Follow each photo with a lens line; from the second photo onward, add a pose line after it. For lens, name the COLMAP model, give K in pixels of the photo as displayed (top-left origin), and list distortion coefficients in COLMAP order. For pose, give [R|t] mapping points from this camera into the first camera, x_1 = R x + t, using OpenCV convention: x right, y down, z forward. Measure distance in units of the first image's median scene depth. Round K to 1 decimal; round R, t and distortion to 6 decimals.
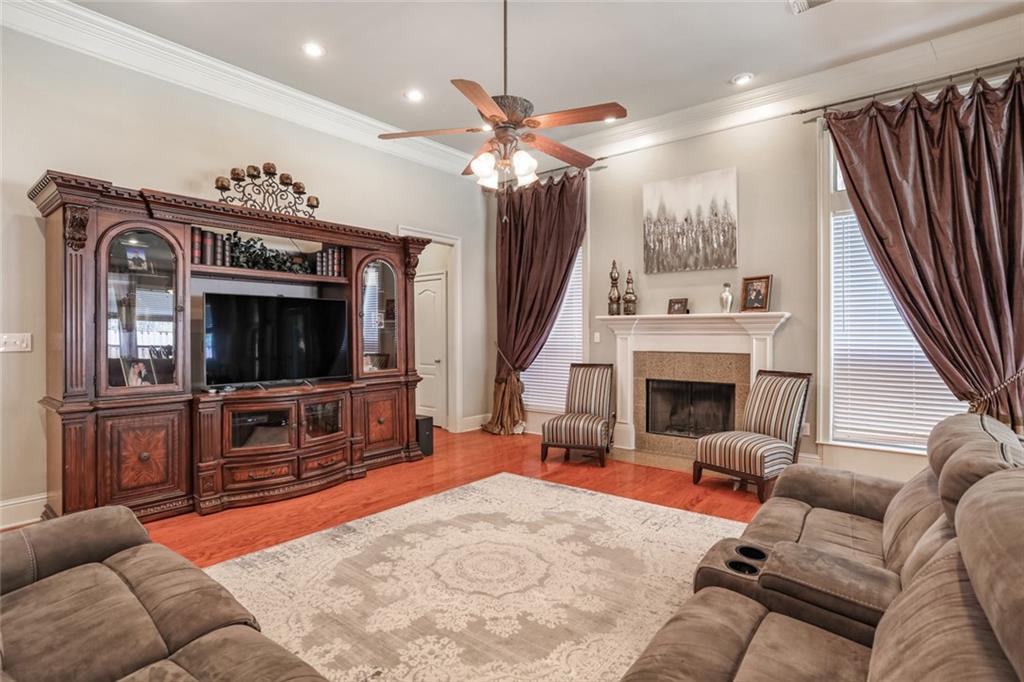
lens RADIAL K [[508.7, 0, 504.1], [0, 508.7, 333.9], [0, 0, 1]] dist [-0.036312, 0.014241]
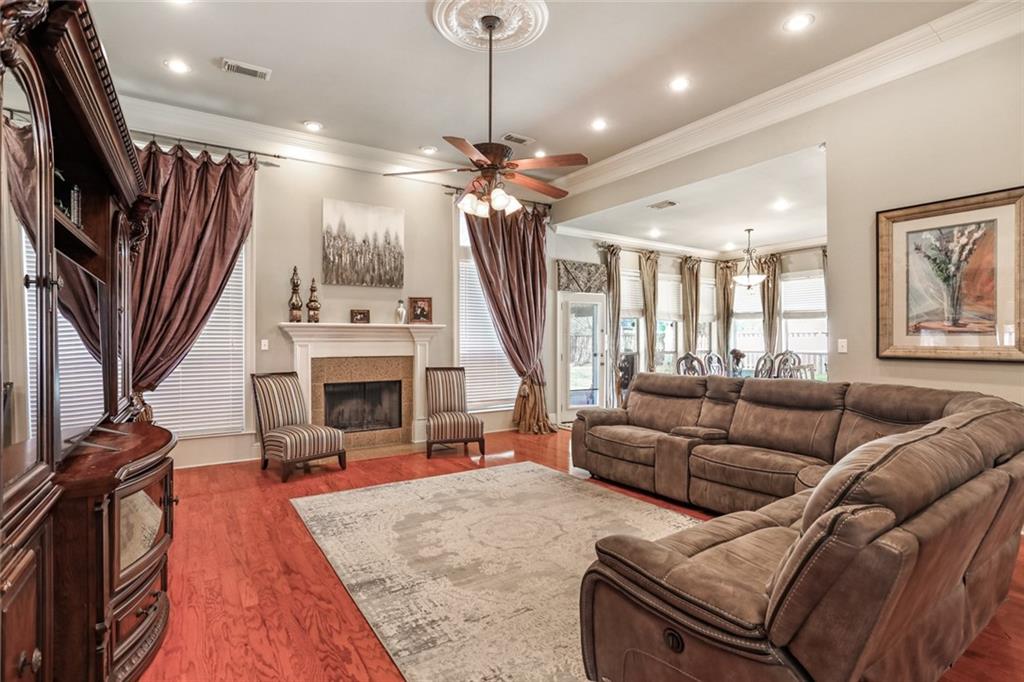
lens RADIAL K [[508.7, 0, 503.4], [0, 508.7, 341.0], [0, 0, 1]] dist [-0.036312, 0.014241]
pose [[0.303074, -0.003796, 0.952959, -0.718061], [0.002194, 0.999992, 0.003285, -0.002741], [-0.952964, 0.001096, 0.303080, 0.388631]]
